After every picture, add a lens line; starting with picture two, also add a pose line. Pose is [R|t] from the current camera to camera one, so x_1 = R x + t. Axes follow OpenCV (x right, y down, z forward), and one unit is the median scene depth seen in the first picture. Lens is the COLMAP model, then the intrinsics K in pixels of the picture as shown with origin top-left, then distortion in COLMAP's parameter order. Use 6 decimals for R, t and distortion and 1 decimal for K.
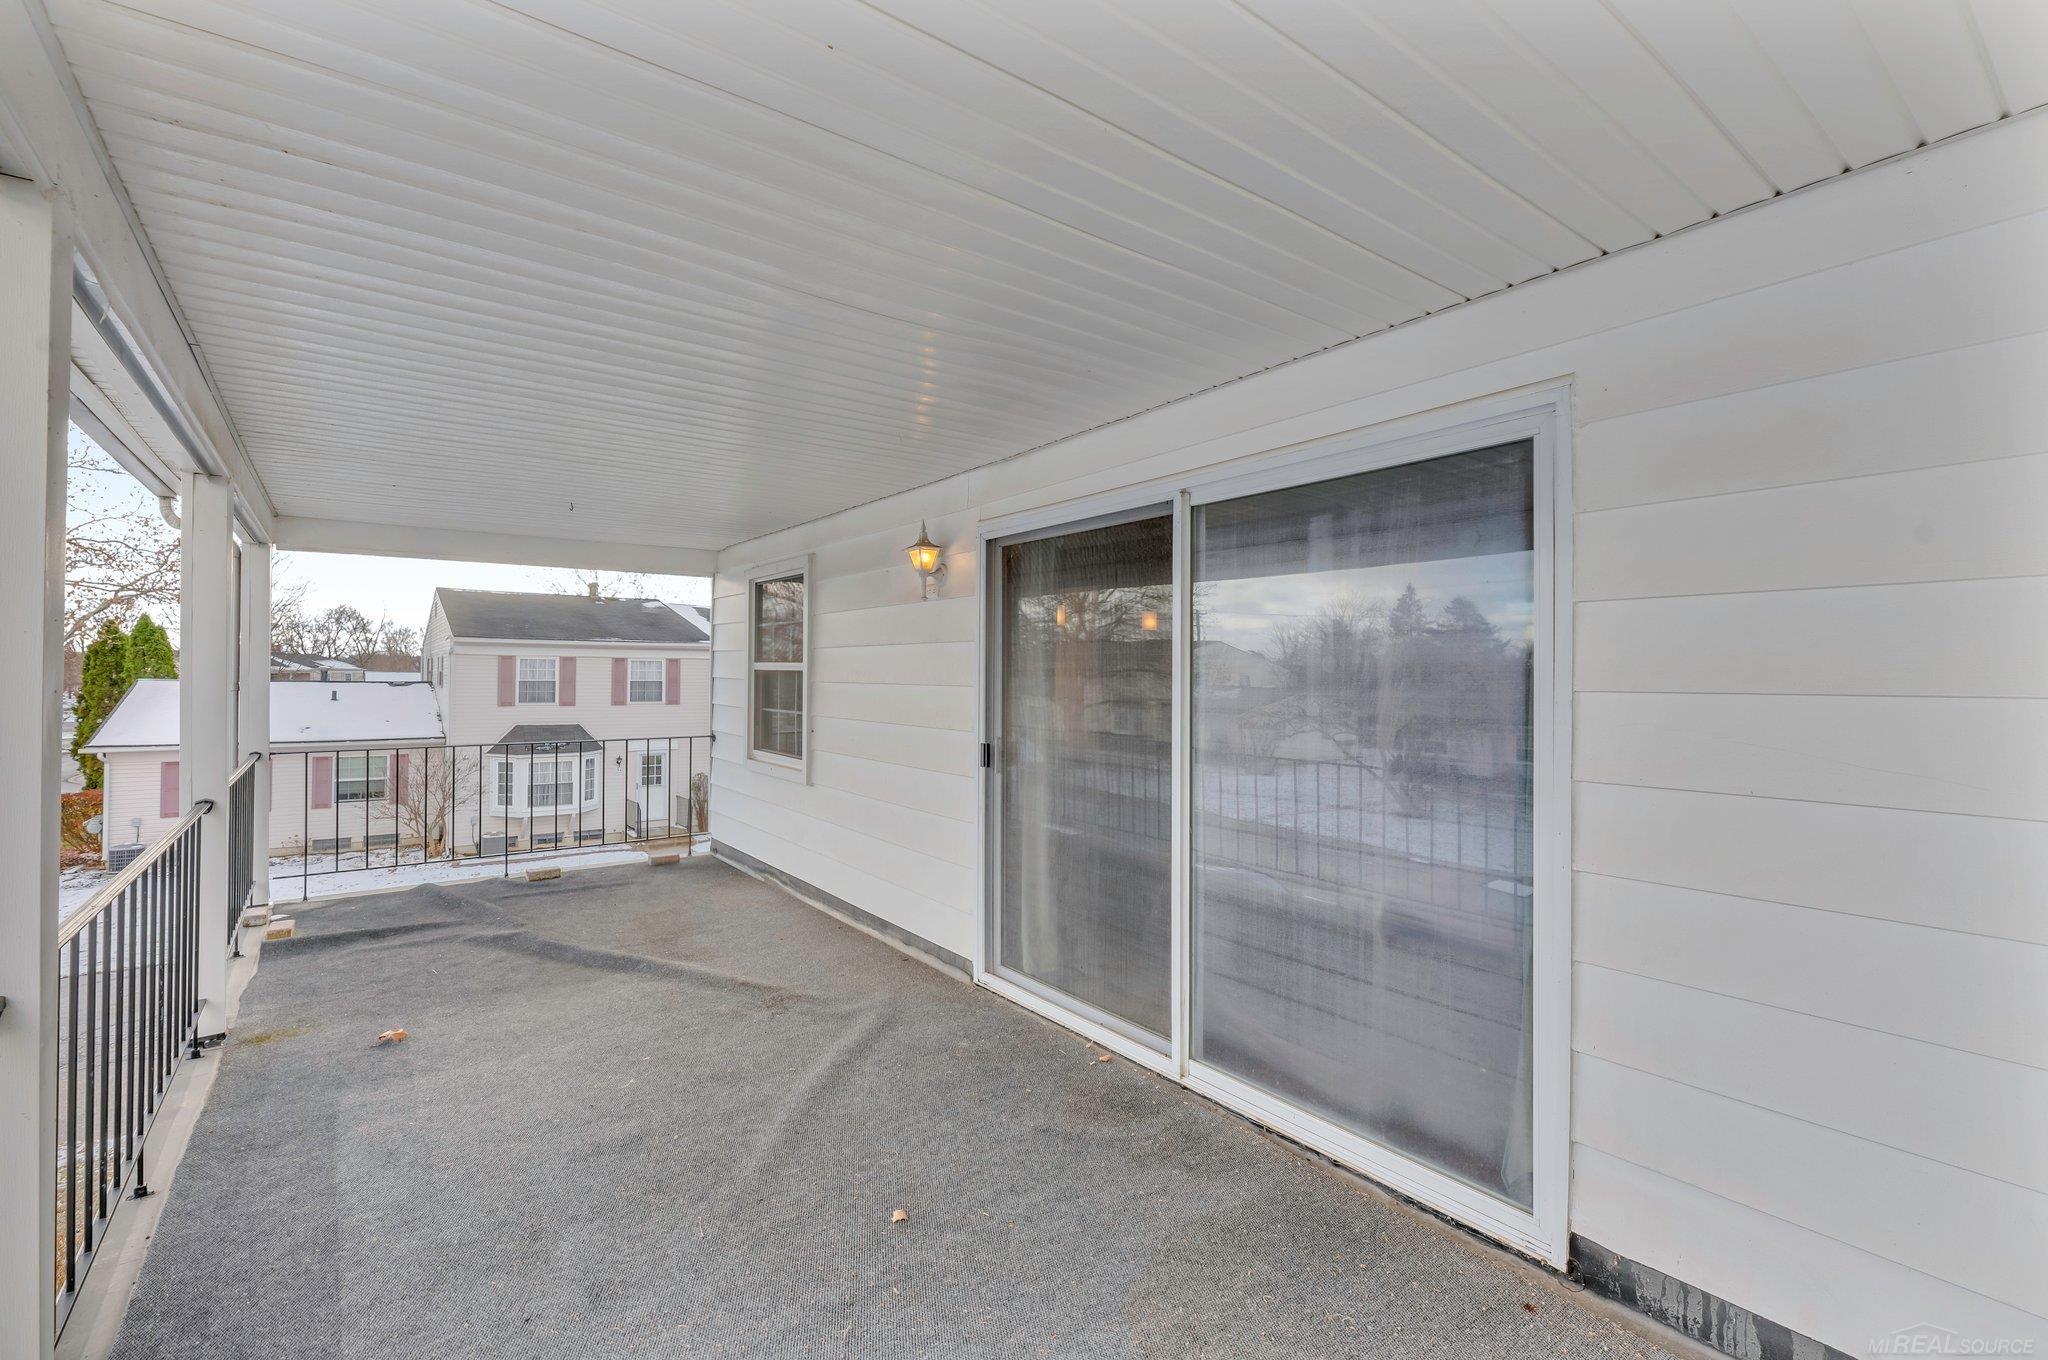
lens RADIAL K [[899.8, 0, 1030.3], [0, 899.8, 670.5], [0, 0, 1]] dist [0.003186, 0.000612]
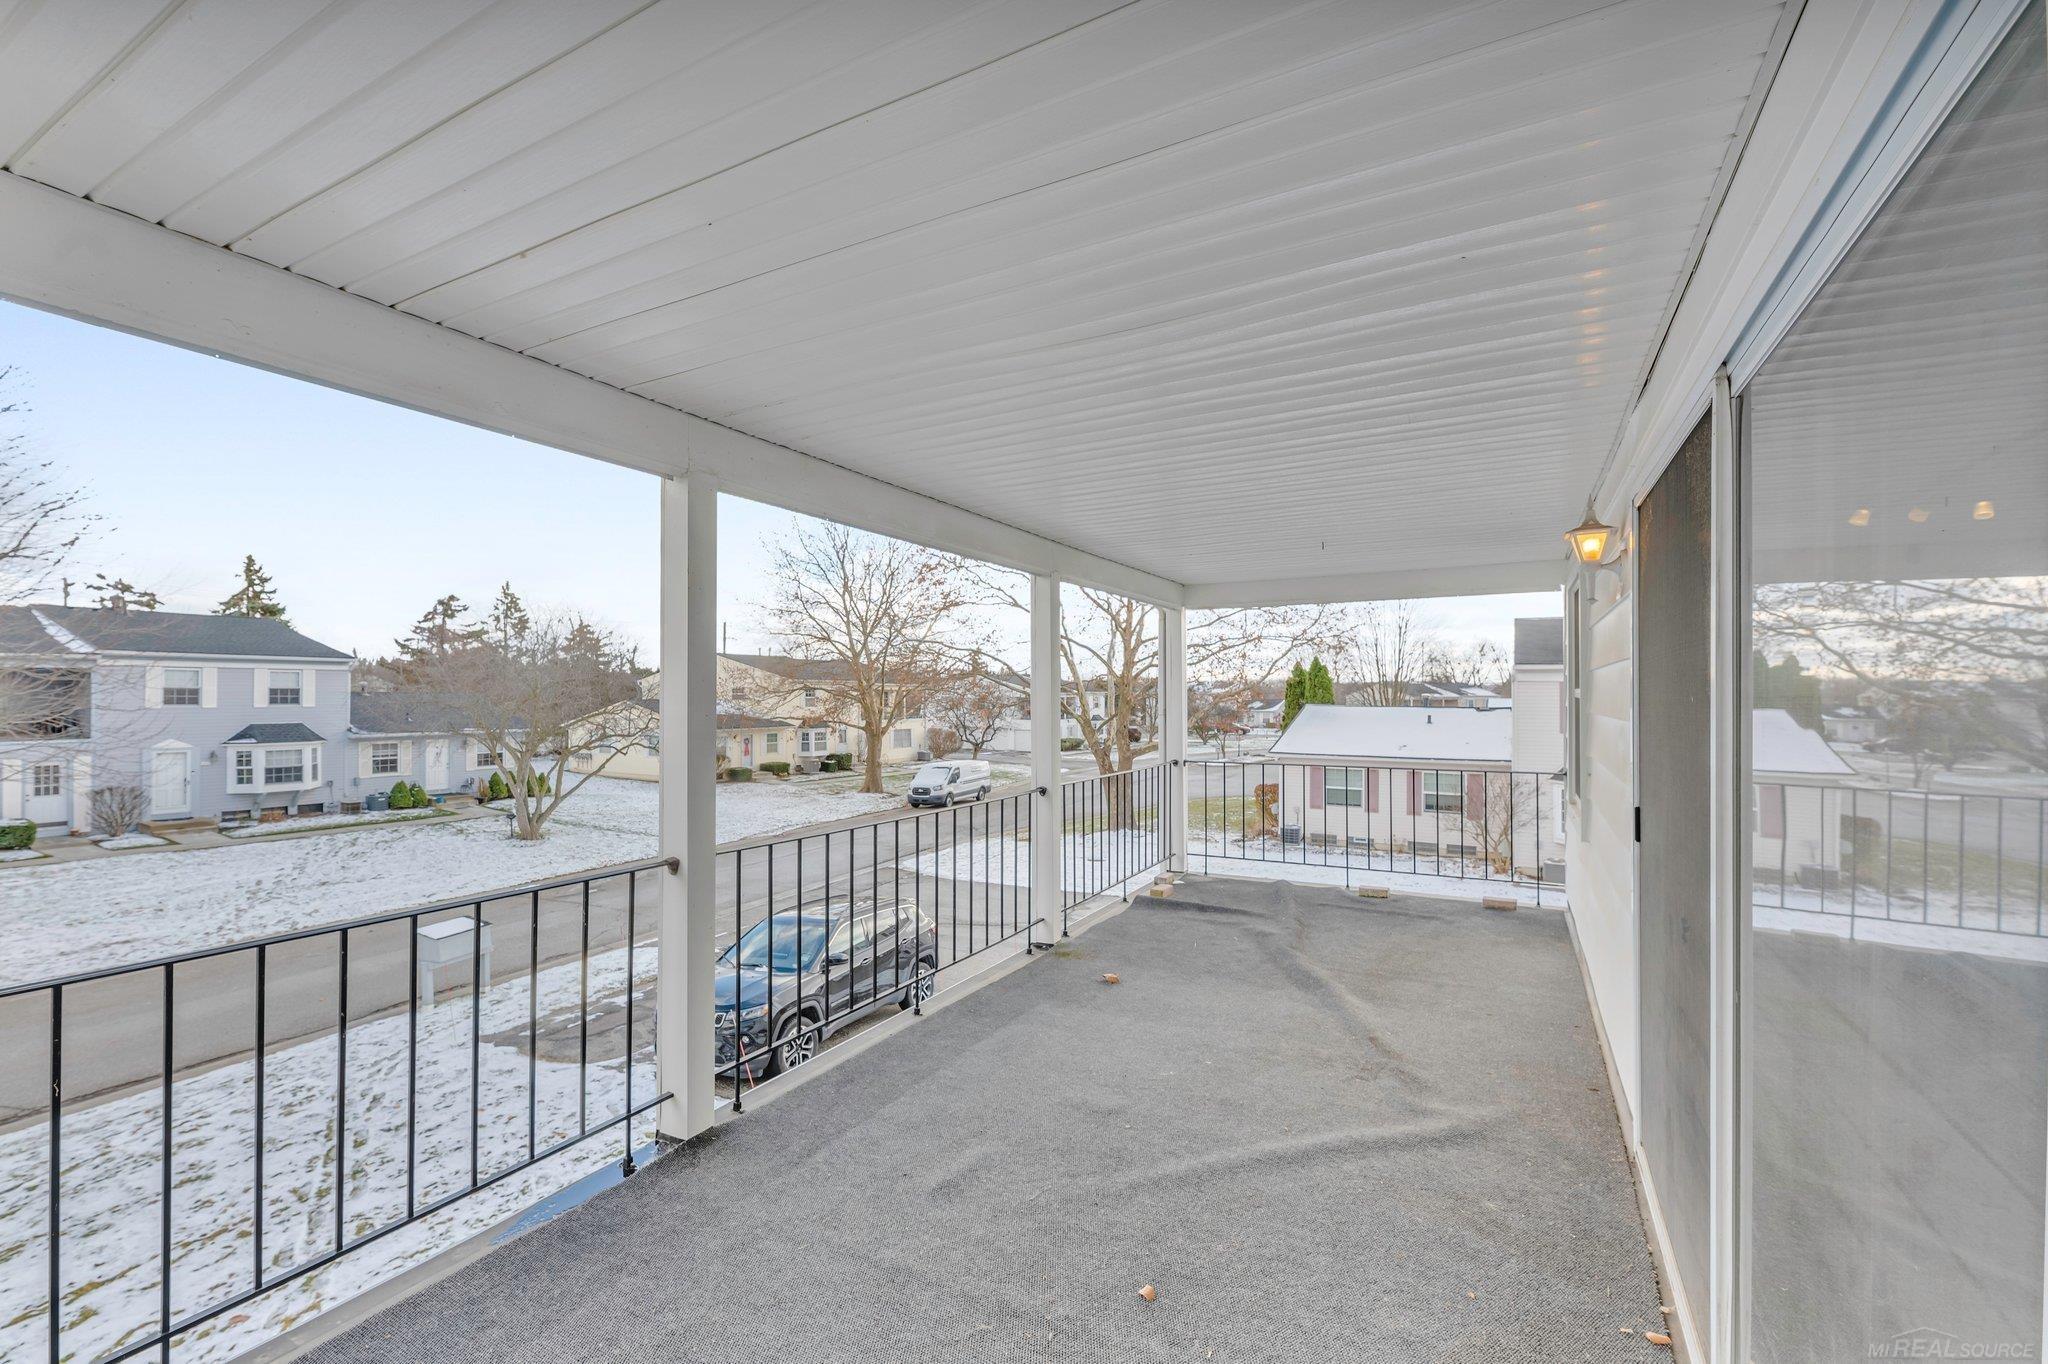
lens RADIAL K [[899.8, 0, 1026.8], [0, 899.8, 682.7], [0, 0, 1]] dist [0.003186, 0.000612]
pose [[0.411776, -0.019041, -0.911086, 0.368640], [0.005114, 0.999814, -0.018584, -0.002034], [0.911271, 0.002994, 0.411797, 0.282860]]
